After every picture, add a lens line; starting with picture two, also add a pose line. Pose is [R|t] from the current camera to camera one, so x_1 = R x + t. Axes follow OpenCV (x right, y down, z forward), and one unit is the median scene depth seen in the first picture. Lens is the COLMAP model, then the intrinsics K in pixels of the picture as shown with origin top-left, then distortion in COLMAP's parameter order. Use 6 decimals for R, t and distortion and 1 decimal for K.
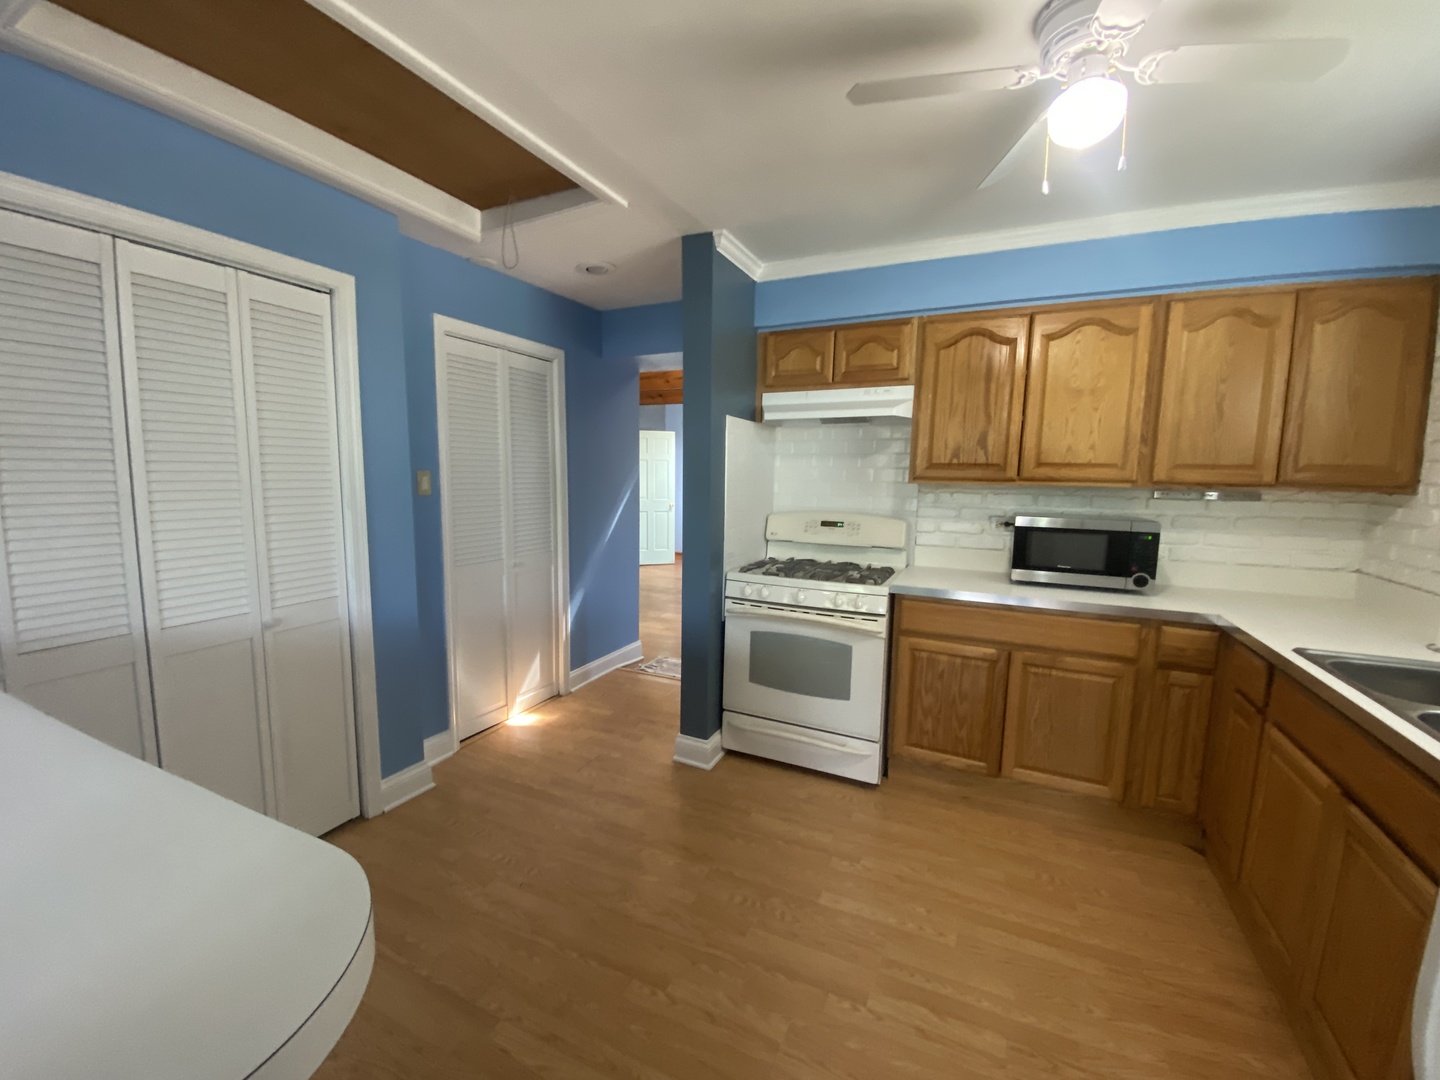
lens RADIAL K [[581.4, 0, 720.1], [0, 581.4, 541.2], [0, 0, 1]] dist [0.004830, -0.007673]
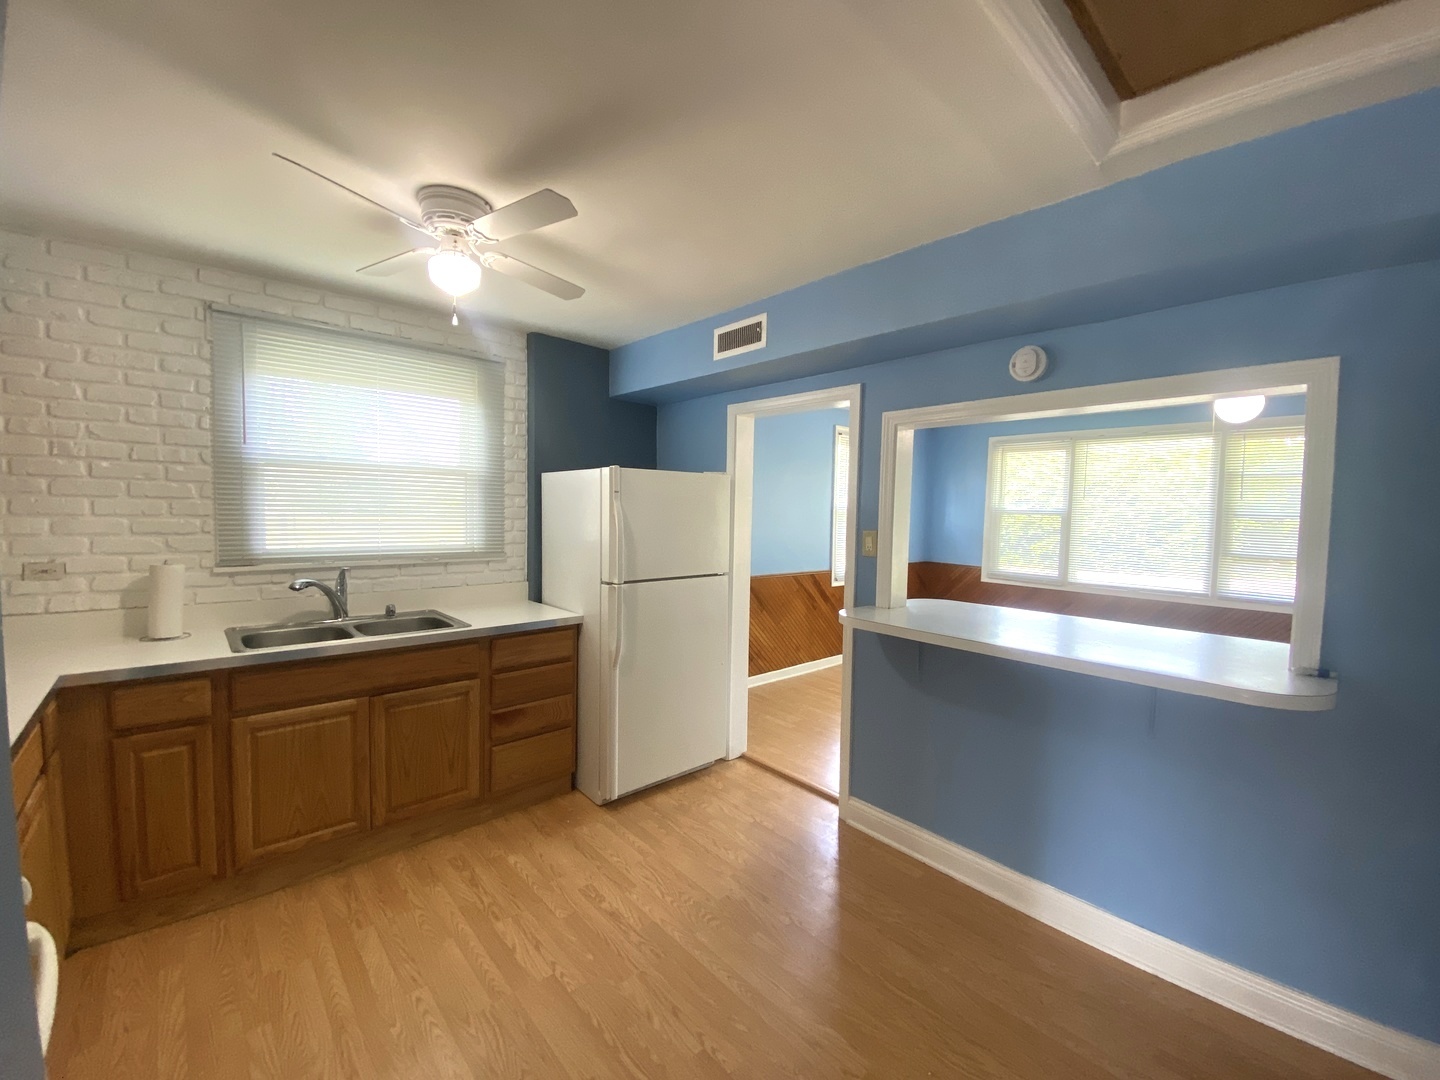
lens RADIAL K [[581.4, 0, 721.5], [0, 581.4, 541.4], [0, 0, 1]] dist [0.004830, -0.007673]
pose [[-0.924697, -0.047949, 0.377673, -0.319906], [0.013758, 0.987180, 0.159016, -0.170881], [-0.380456, 0.152238, -0.912183, 1.234789]]
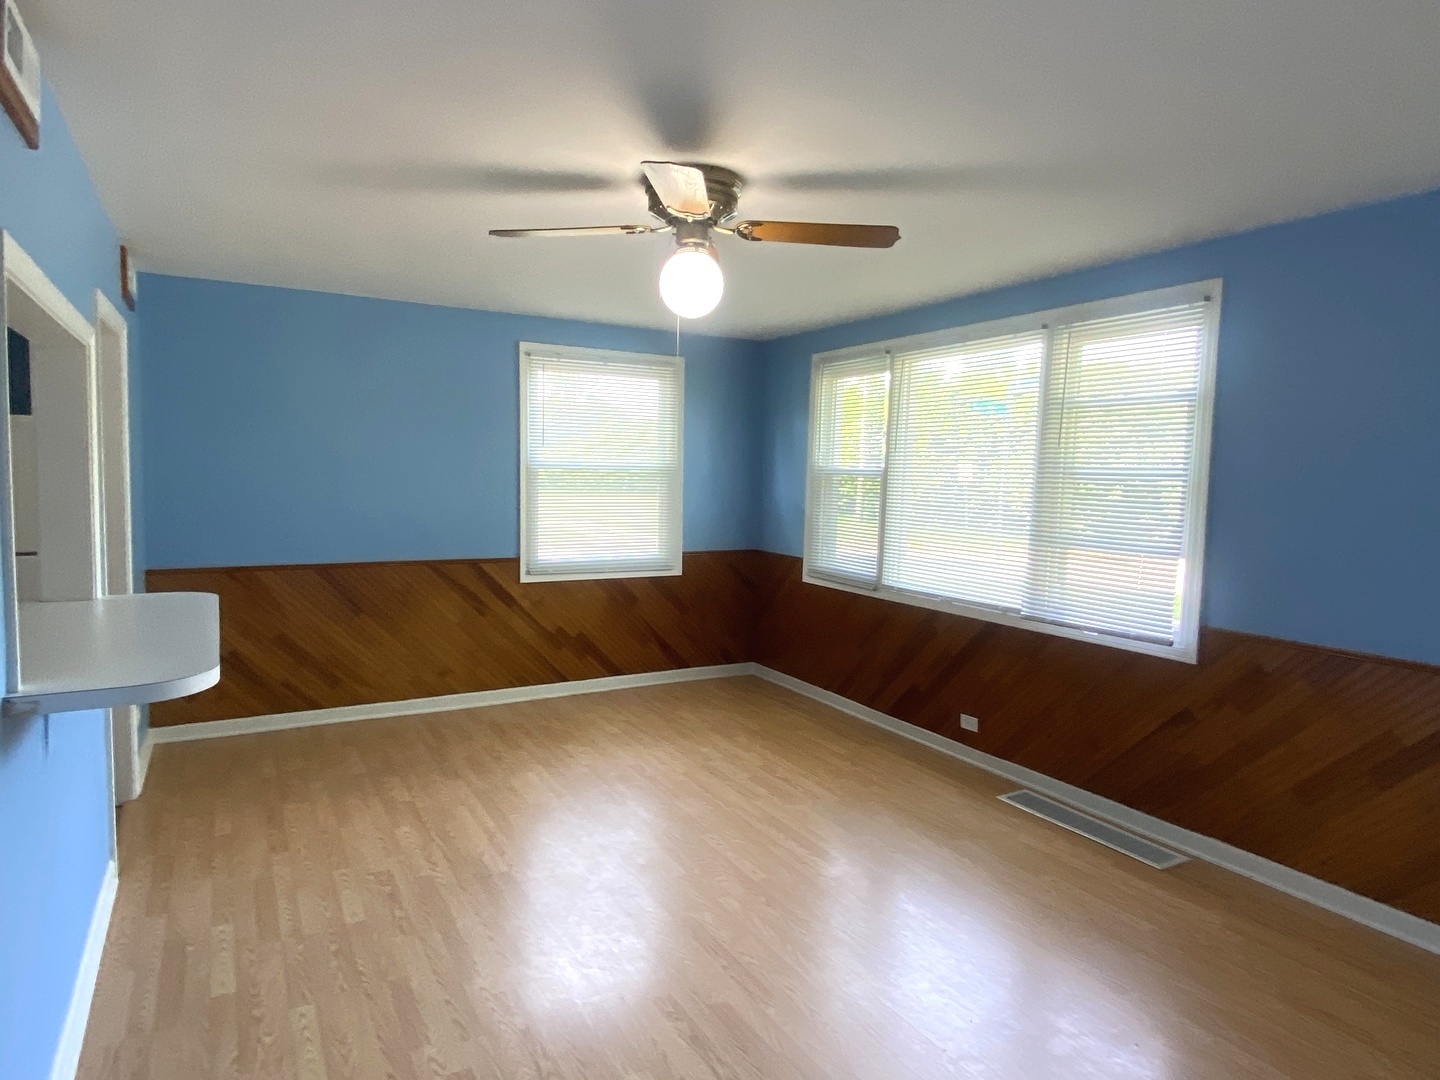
lens RADIAL K [[867.4, 0, 714.2], [0, 867.4, 533.9], [0, 0, 1]] dist [0.050669, -0.039077]
pose [[-0.817204, -0.065258, 0.572642, -1.657984], [0.039324, 0.984941, 0.168361, -0.120609], [-0.575006, 0.160103, -0.802331, 0.523982]]
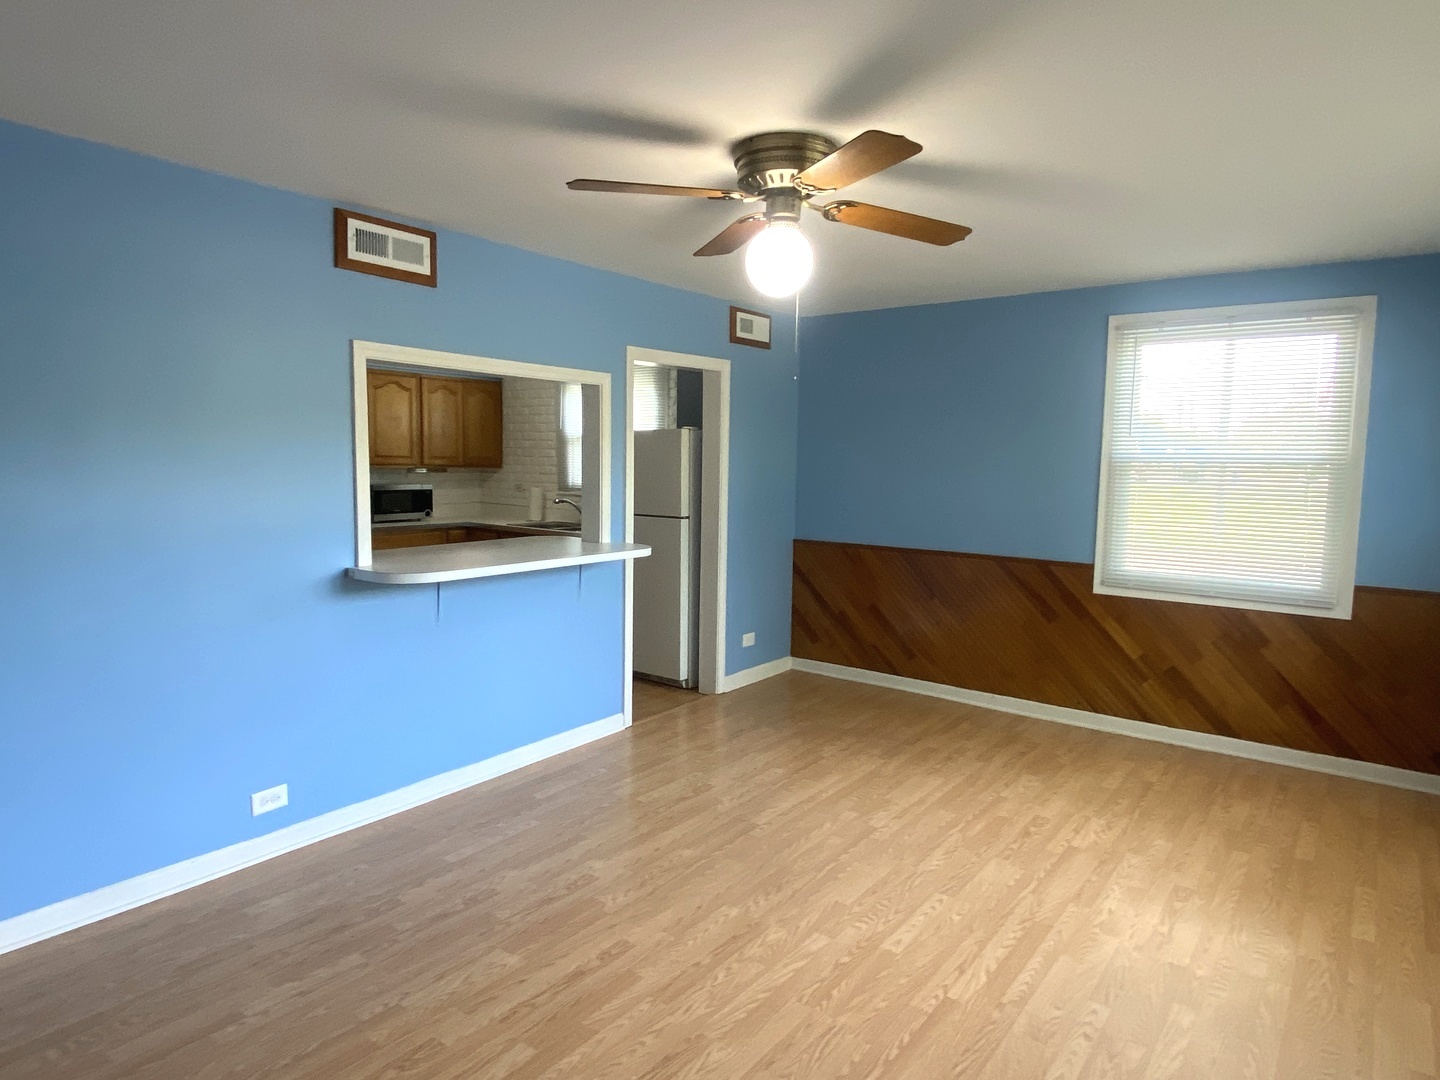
lens RADIAL K [[867.4, 0, 706.6], [0, 867.4, 540.2], [0, 0, 1]] dist [0.050669, -0.039077]
pose [[0.210681, -0.103979, 0.972009, -2.092760], [0.097138, 0.991633, 0.085024, -0.004200], [-0.972717, 0.076506, 0.219018, -0.624732]]
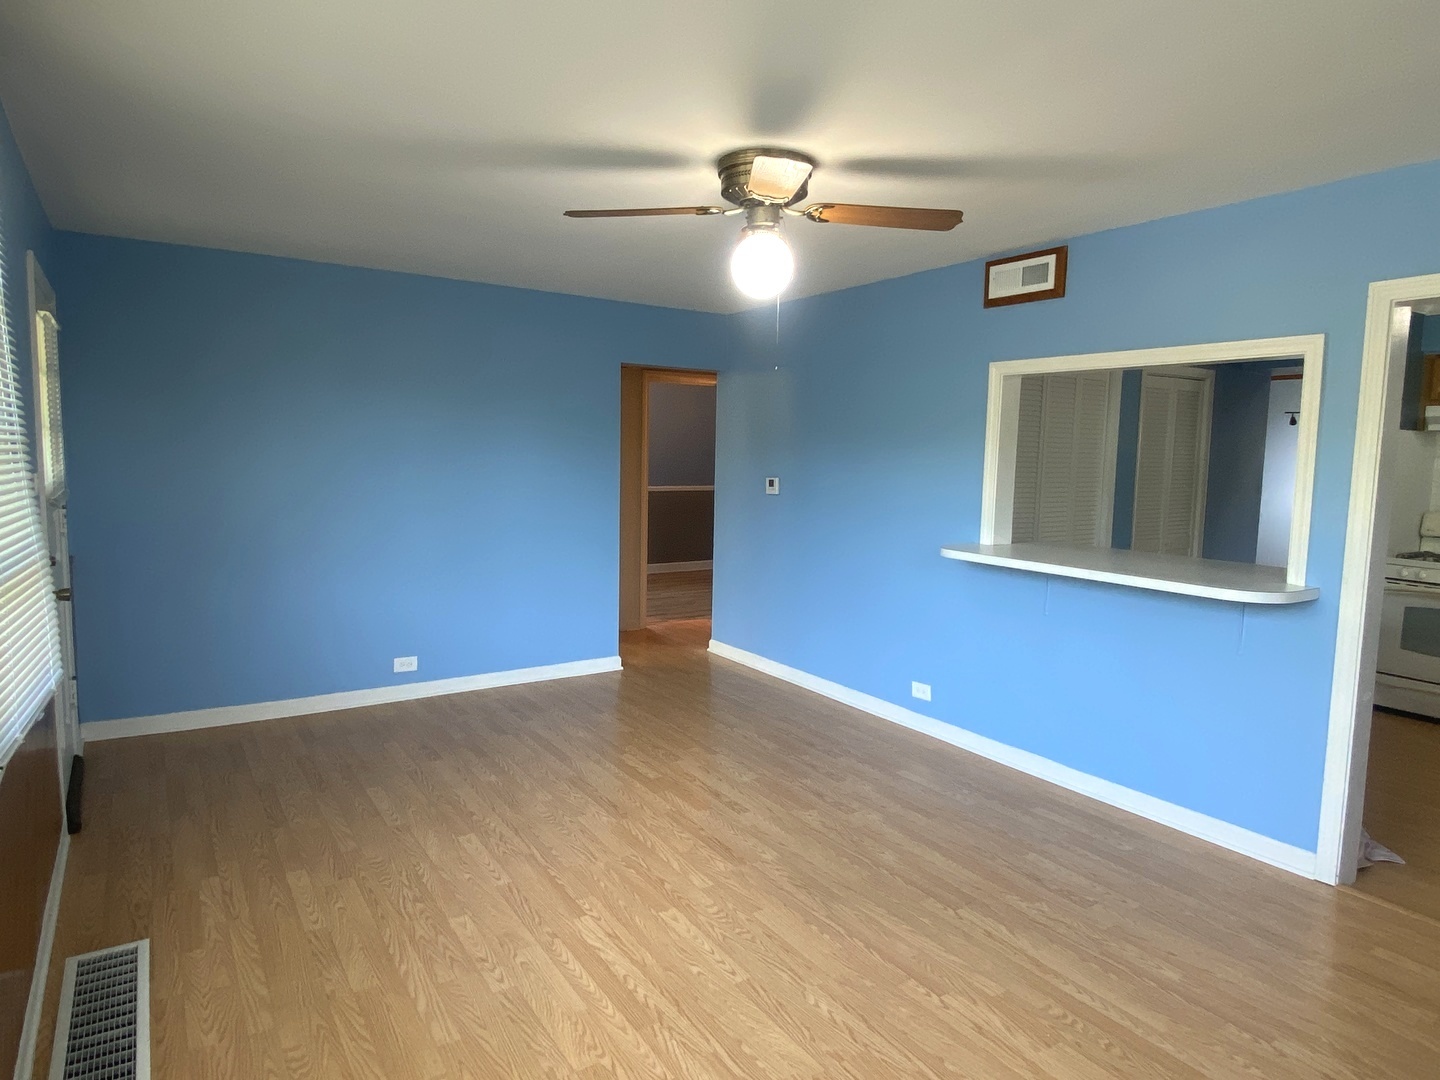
lens RADIAL K [[867.4, 0, 720.6], [0, 867.4, 533.7], [0, 0, 1]] dist [0.050669, -0.039077]
pose [[0.856369, 0.061428, -0.512697, -0.286201], [-0.073875, 0.997260, -0.003909, 0.139291], [0.511052, 0.041223, 0.858561, -1.600999]]
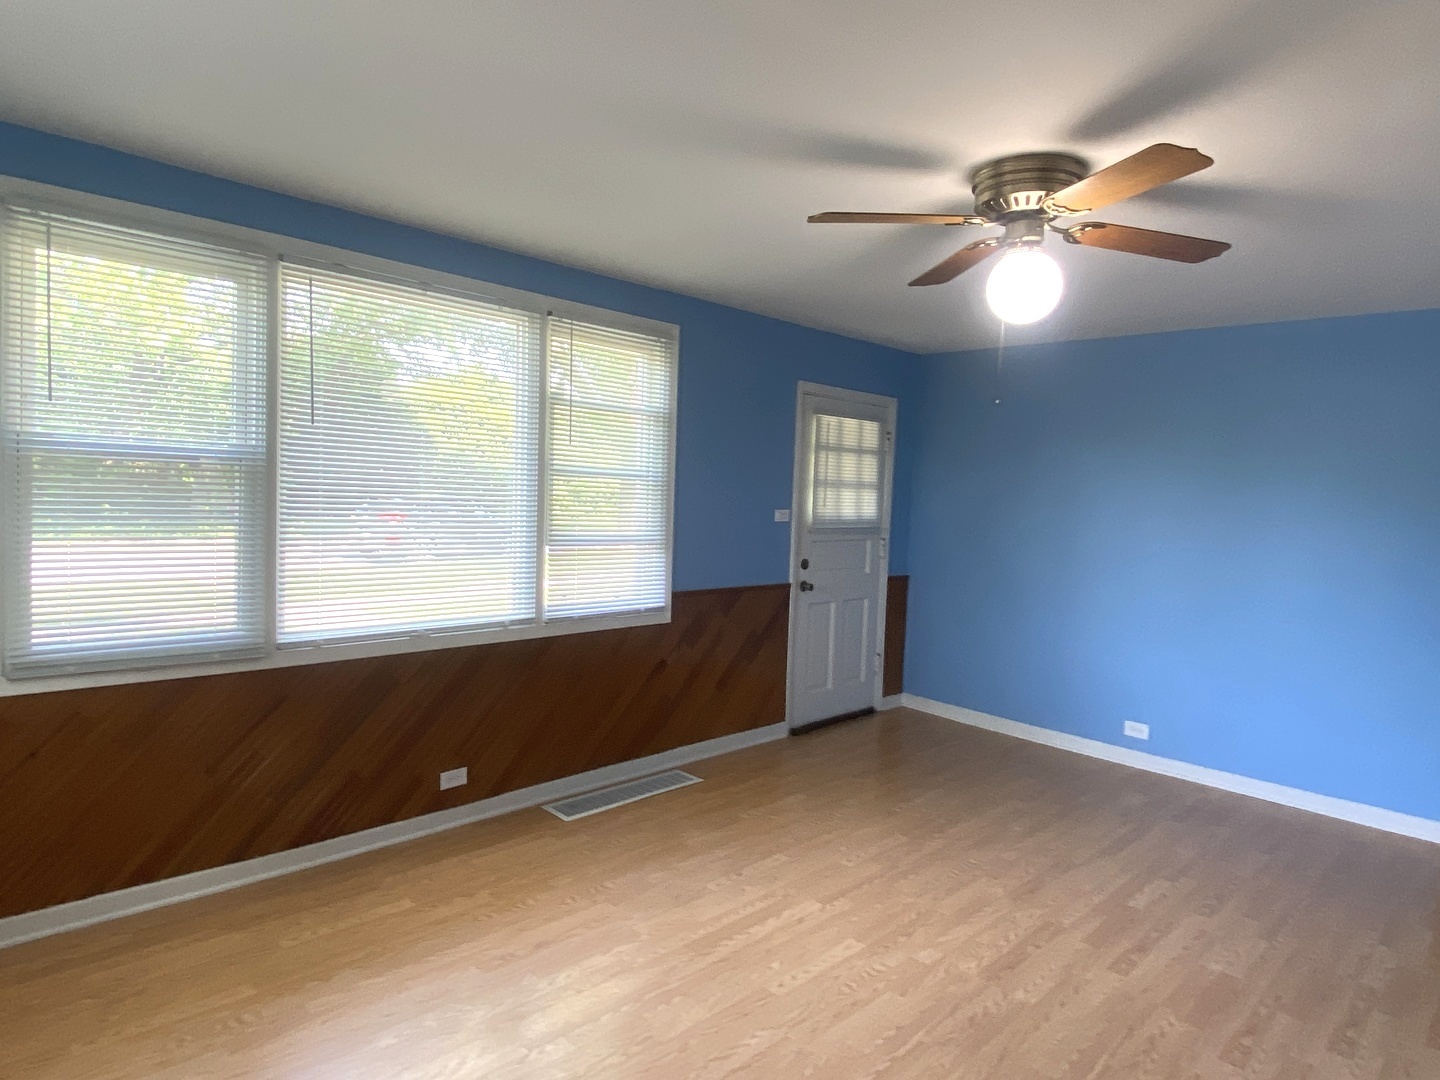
lens RADIAL K [[867.4, 0, 720.9], [0, 867.4, 524.5], [0, 0, 1]] dist [0.050669, -0.039077]
pose [[-0.330829, 0.023585, -0.943396, 0.297228], [-0.154283, 0.984885, 0.078726, 0.005005], [0.930993, 0.171595, -0.322190, -0.443224]]
